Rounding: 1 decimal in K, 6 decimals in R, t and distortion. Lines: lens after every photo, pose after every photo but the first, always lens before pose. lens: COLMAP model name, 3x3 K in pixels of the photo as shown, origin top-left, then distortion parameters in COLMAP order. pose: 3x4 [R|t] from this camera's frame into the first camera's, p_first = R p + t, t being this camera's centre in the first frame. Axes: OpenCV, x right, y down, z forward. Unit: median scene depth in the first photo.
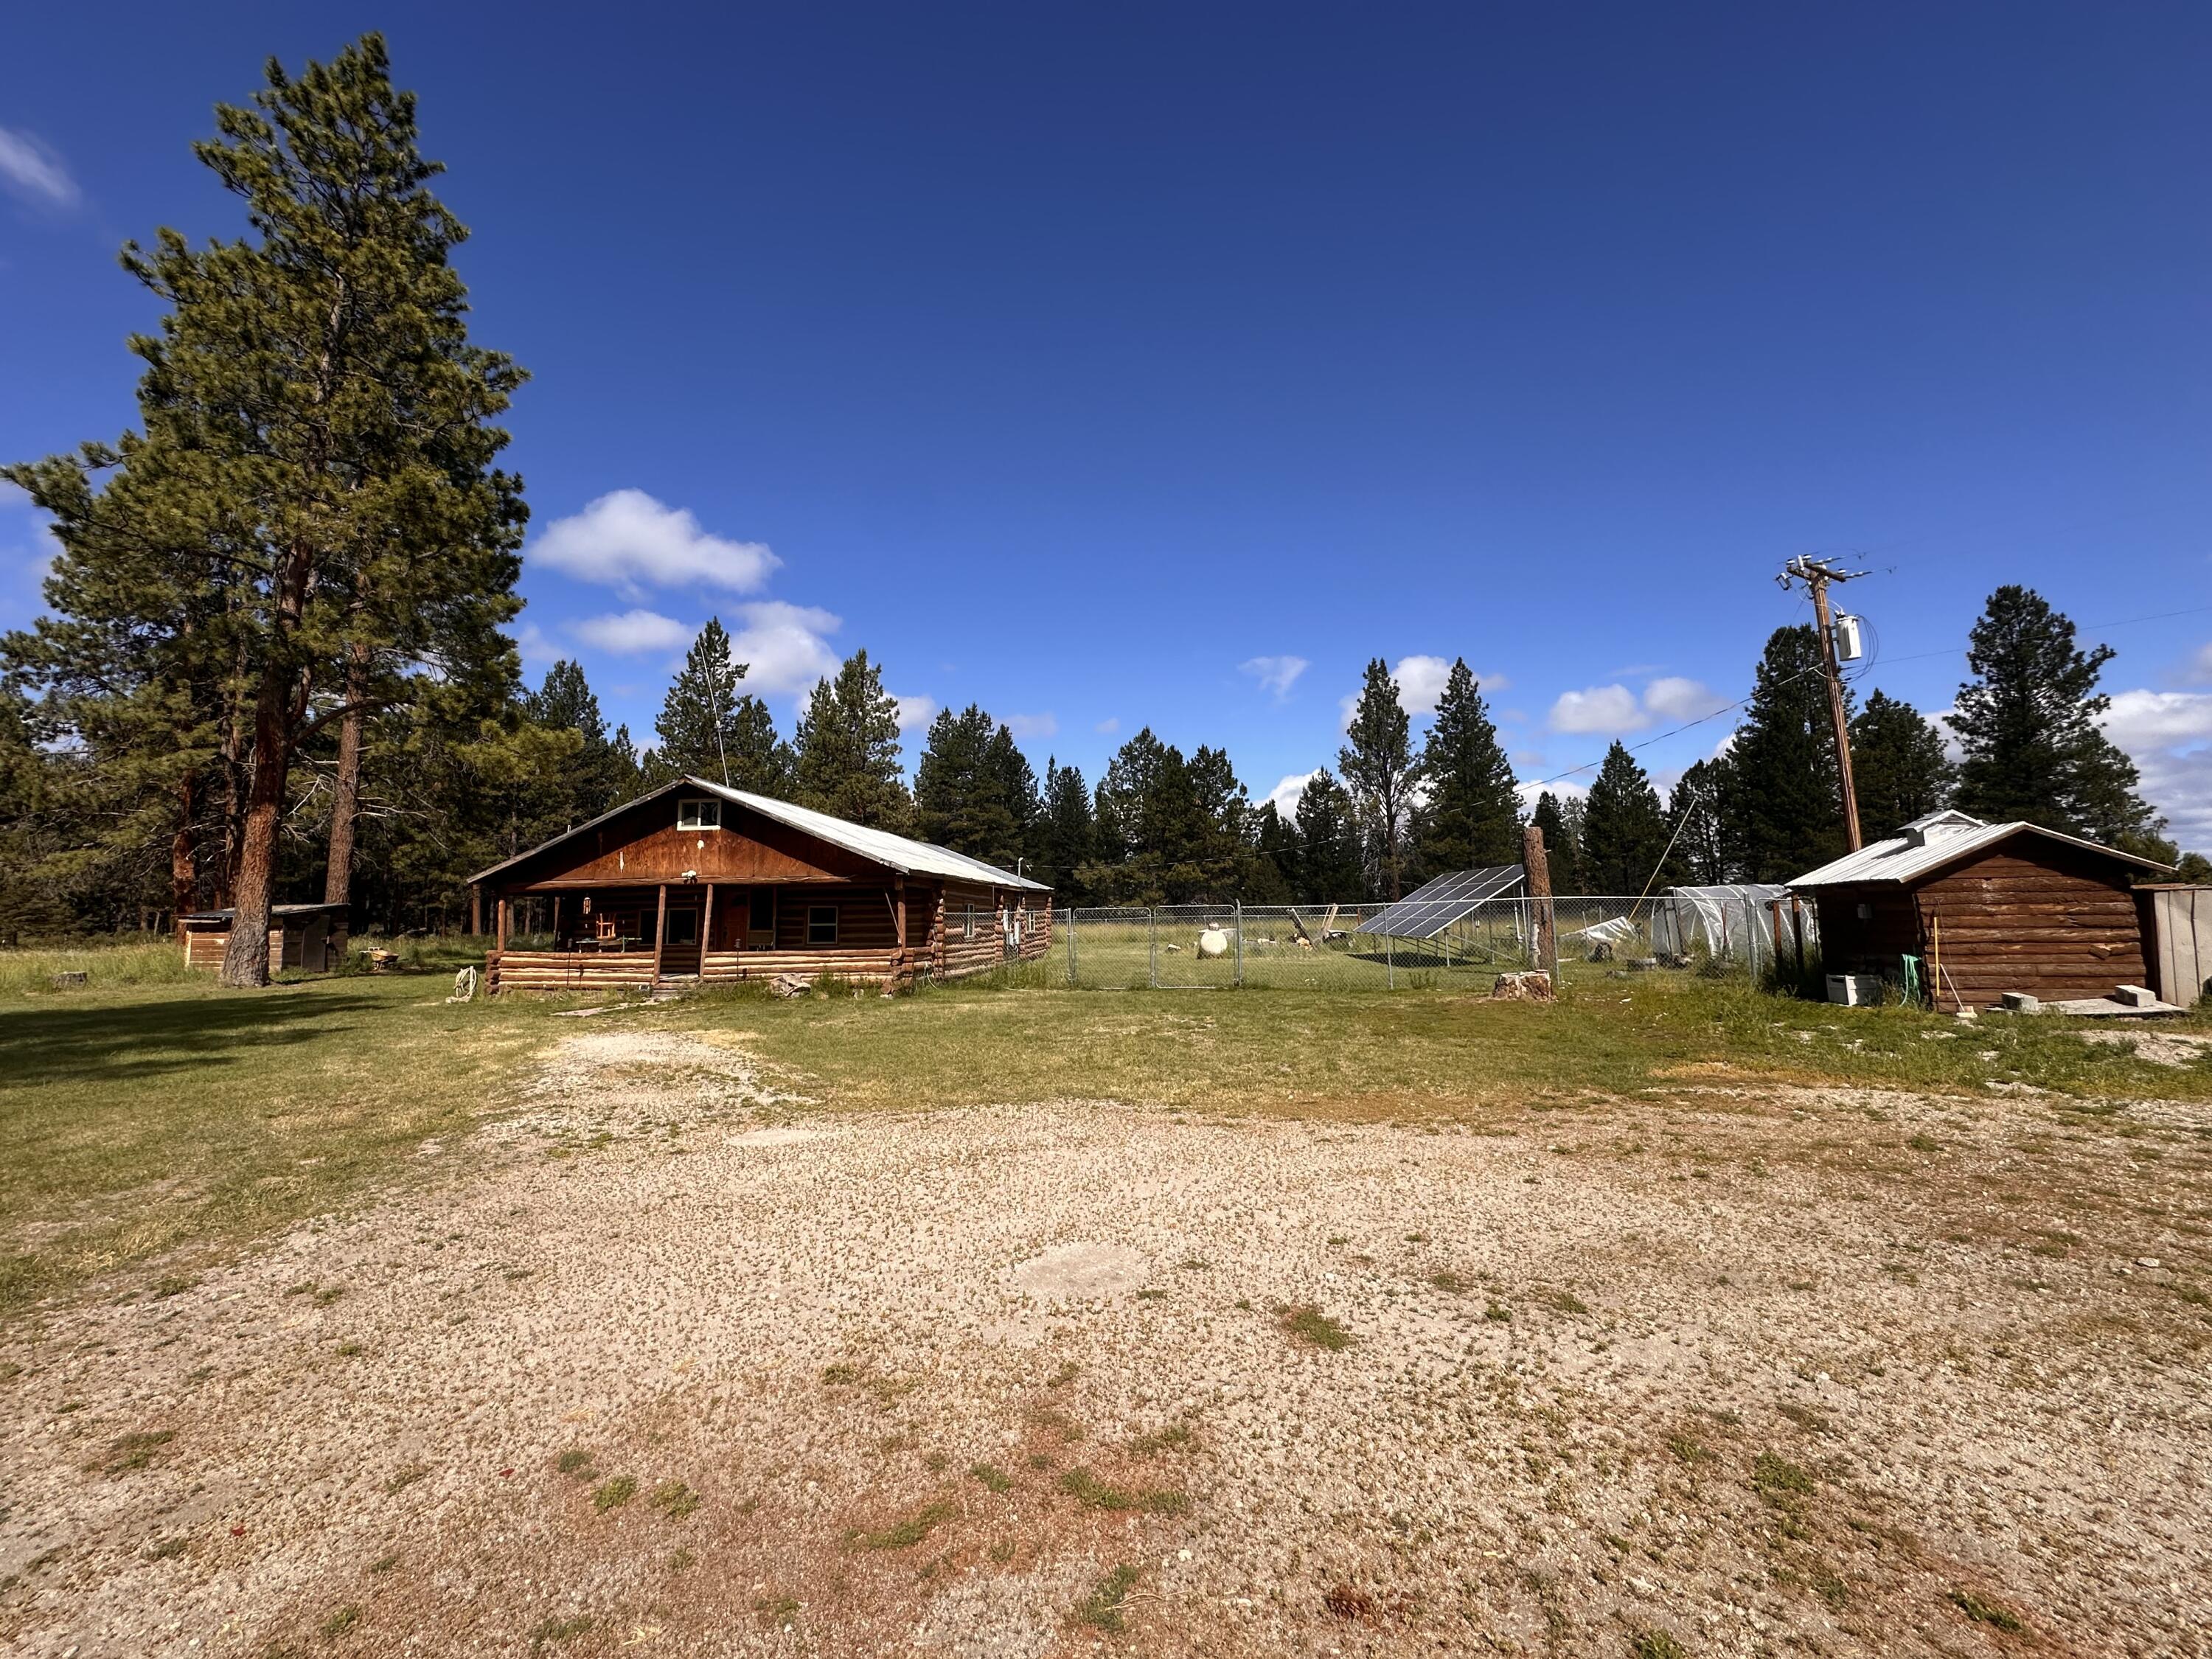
lens RADIAL K [[894.0, 0, 1106.0], [0, 894.0, 829.5], [0, 0, 1]] dist [-0.002109, -0.000114]
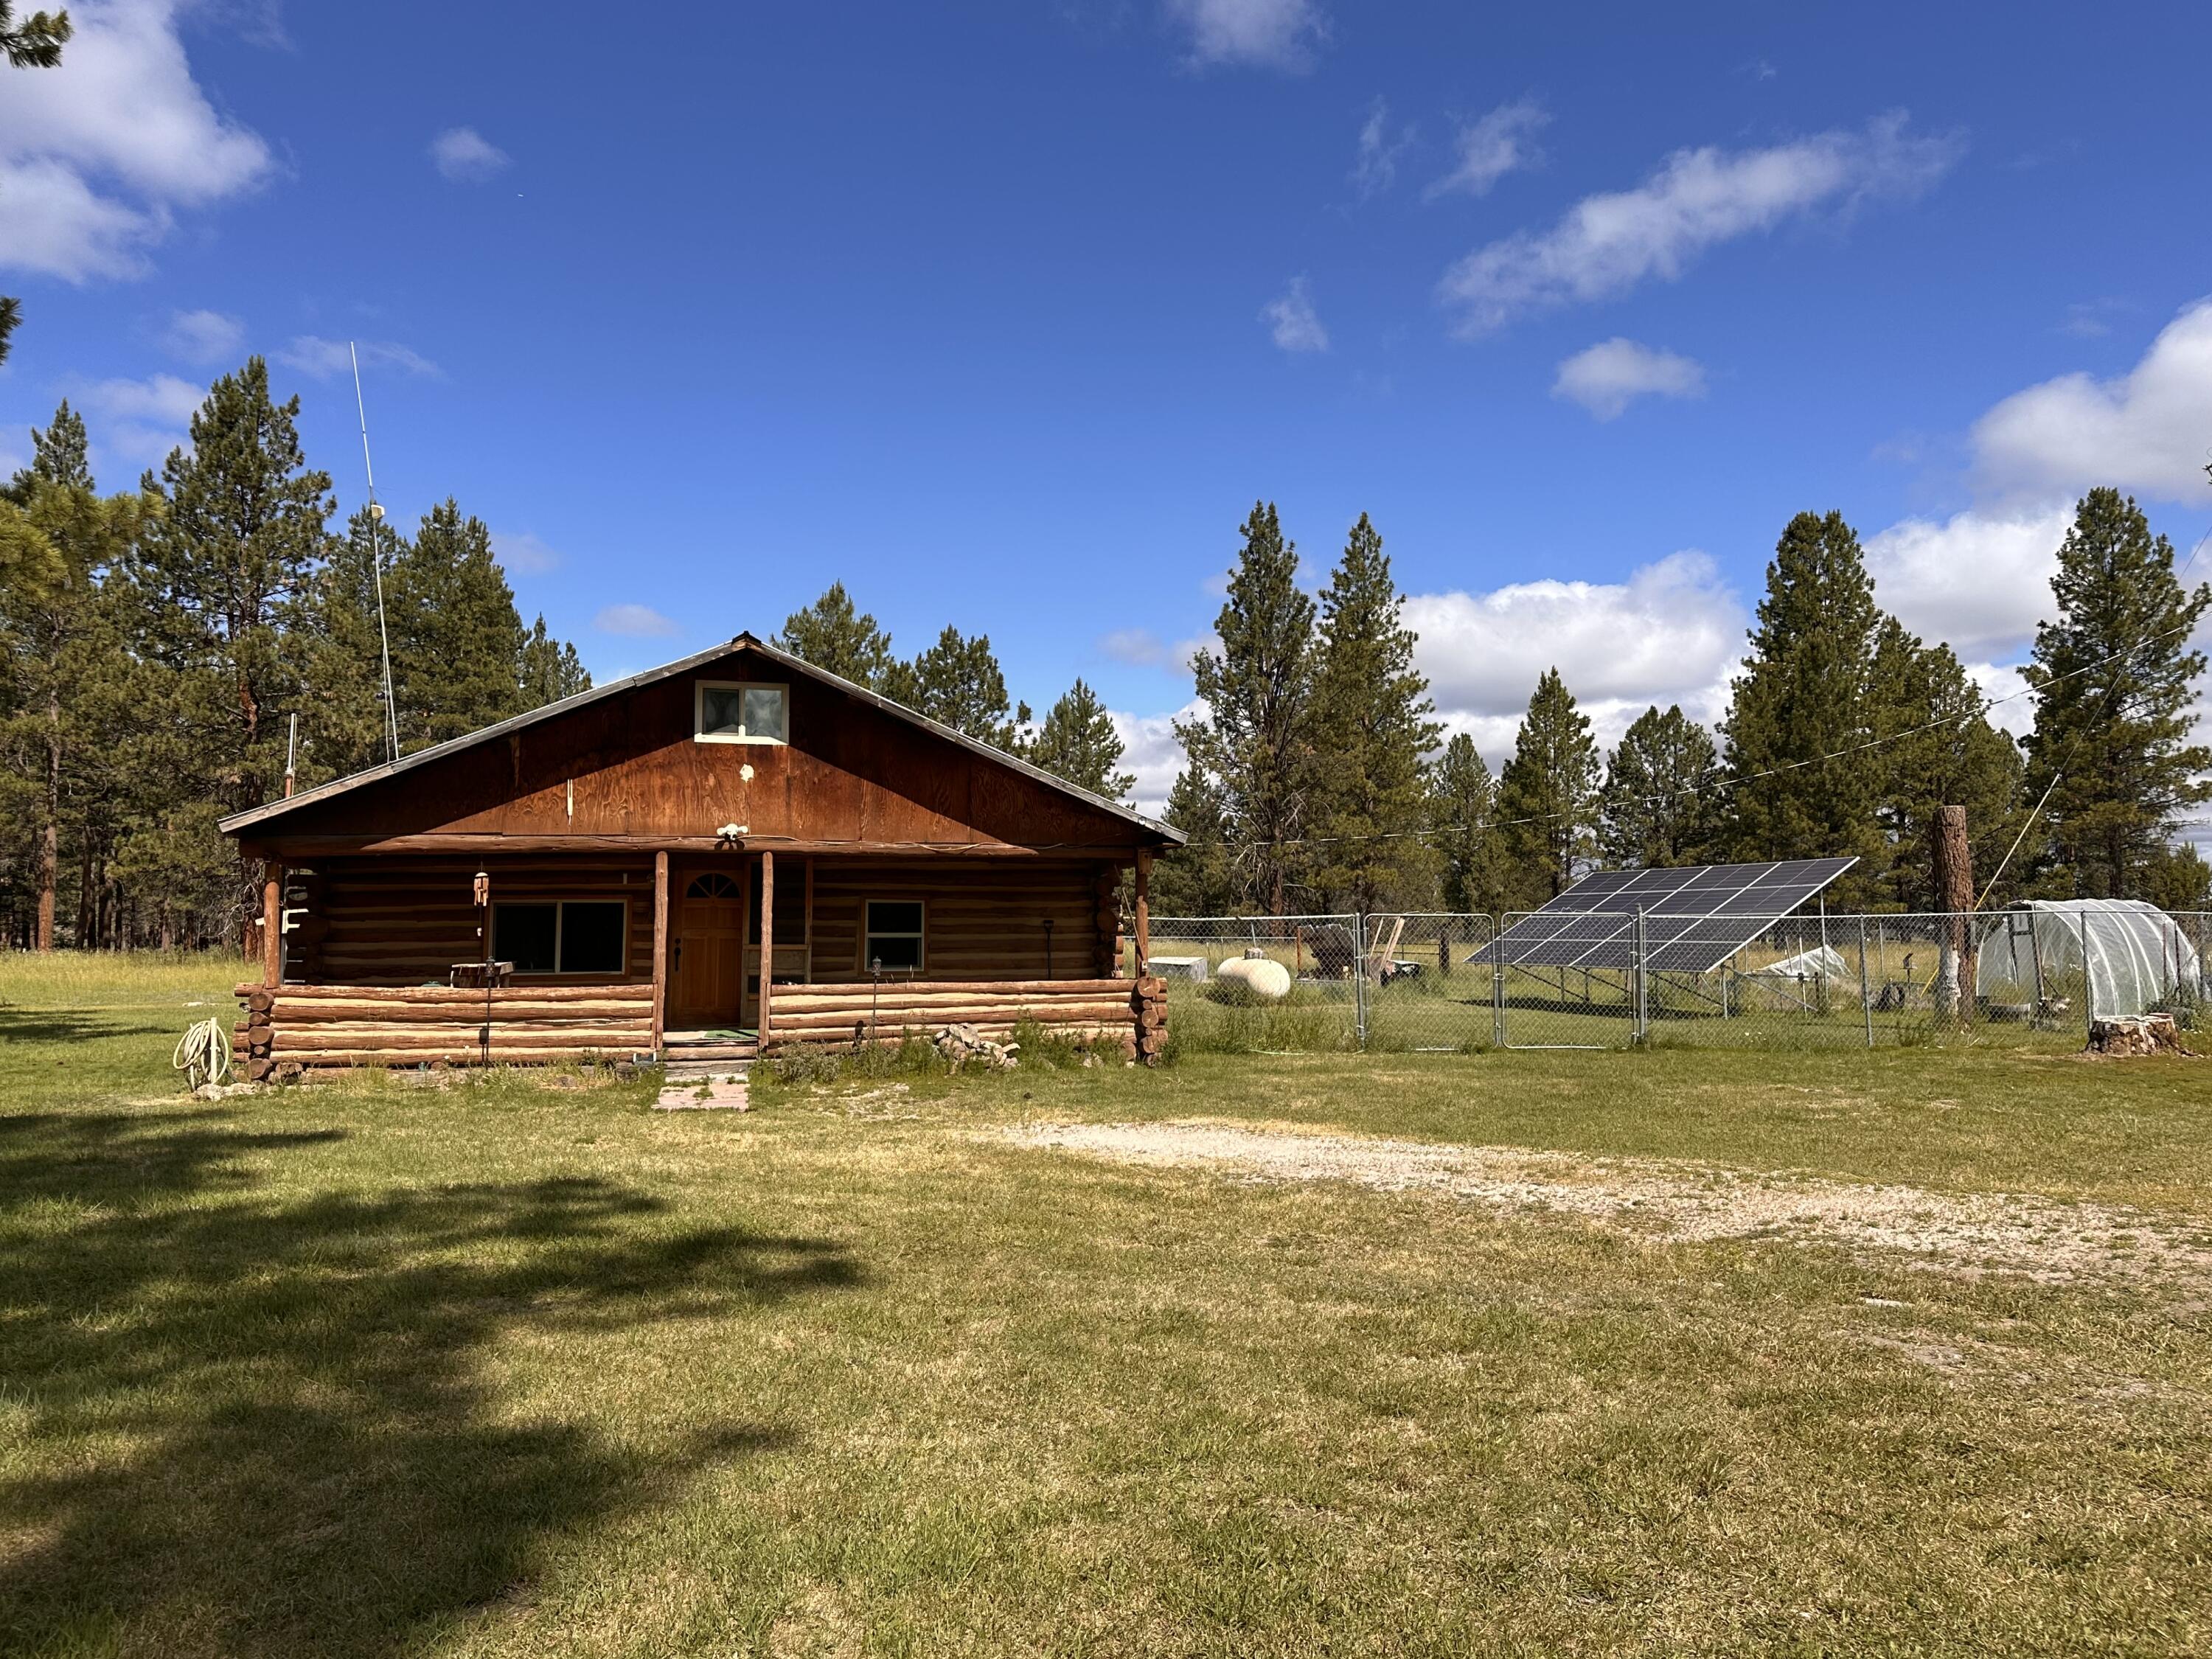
lens RADIAL K [[1646.0, 0, 1114.7], [0, 1646.0, 824.2], [0, 0, 1]] dist [0.130837, -0.191694]
pose [[0.936235, 0.037007, 0.349421, -0.240962], [-0.045553, 0.998829, 0.016269, 0.008744], [-0.348409, -0.031149, 0.936825, 0.022142]]
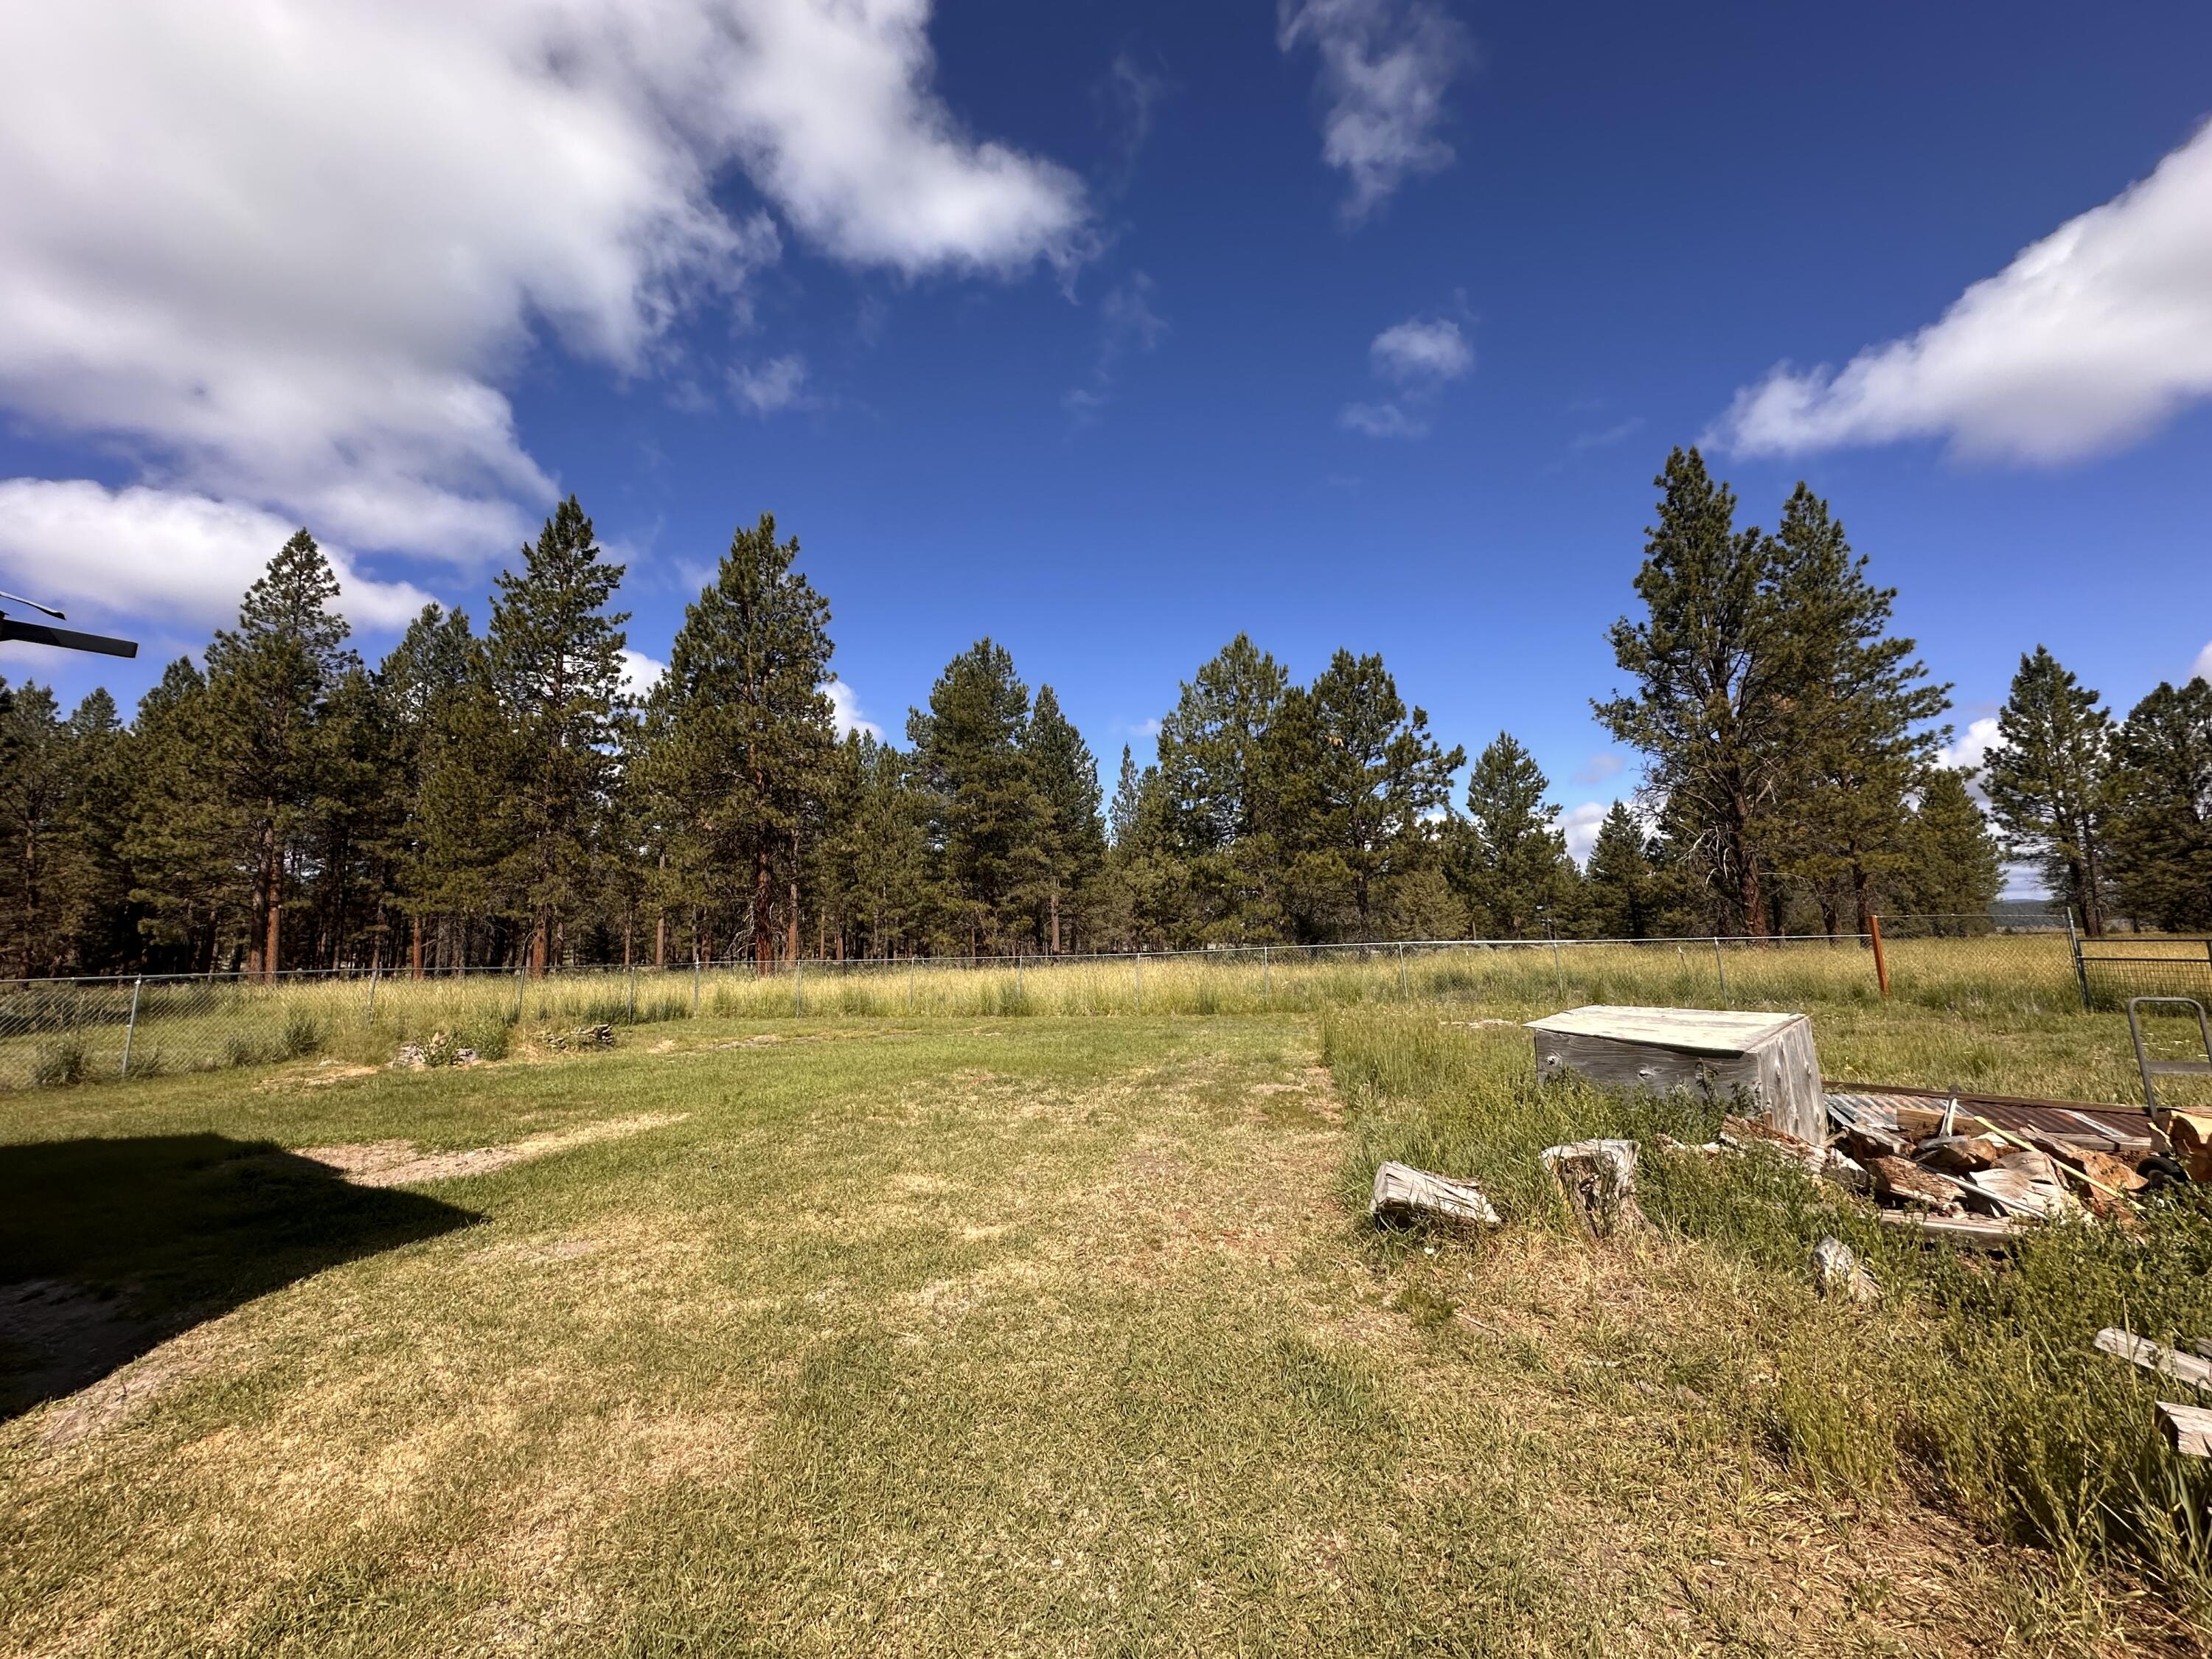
lens RADIAL K [[871.6, 0, 1106.0], [0, 871.6, 829.5], [0, 0, 1]] dist [-0.003476, -0.000194]
pose [[0.992093, -0.025751, -0.122834, 0.039578], [0.020560, 0.998849, -0.043342, 0.071062], [0.123808, 0.040474, 0.991480, 0.707184]]
